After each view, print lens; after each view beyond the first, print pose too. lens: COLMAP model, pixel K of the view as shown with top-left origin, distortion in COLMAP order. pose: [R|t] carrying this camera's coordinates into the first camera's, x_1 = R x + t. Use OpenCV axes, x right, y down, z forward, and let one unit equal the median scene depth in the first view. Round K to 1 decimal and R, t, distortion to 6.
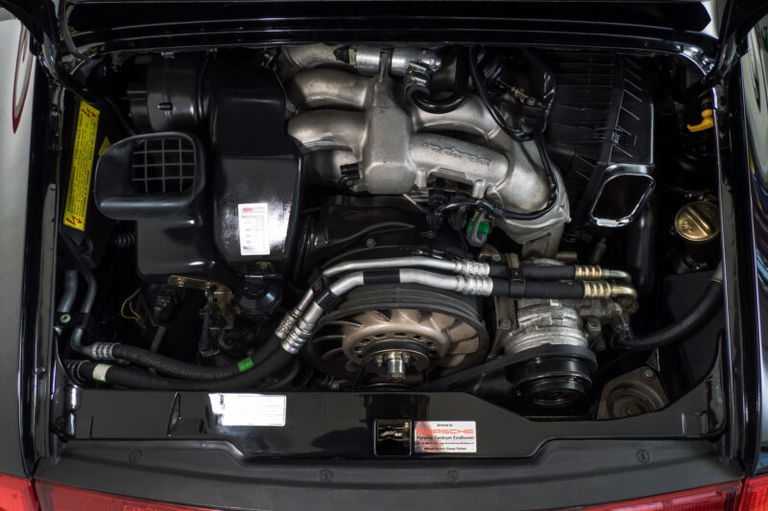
lens RADIAL K [[532.9, 0, 381.7], [0, 532.9, 261.8], [0, 0, 1]] dist [-0.046205, 0.019366]
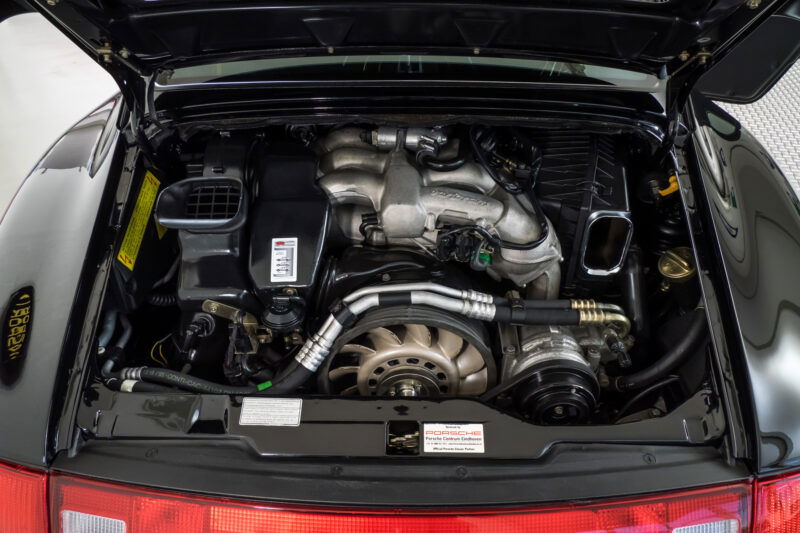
lens RADIAL K [[555.1, 0, 397.5], [0, 555.1, 271.7], [0, 0, 1]] dist [-0.046205, 0.019366]
pose [[0.999819, 0.010413, -0.015941, 0.022245], [-0.015121, 0.943012, -0.332416, 0.347168], [0.011571, 0.332596, 0.942998, -0.109904]]
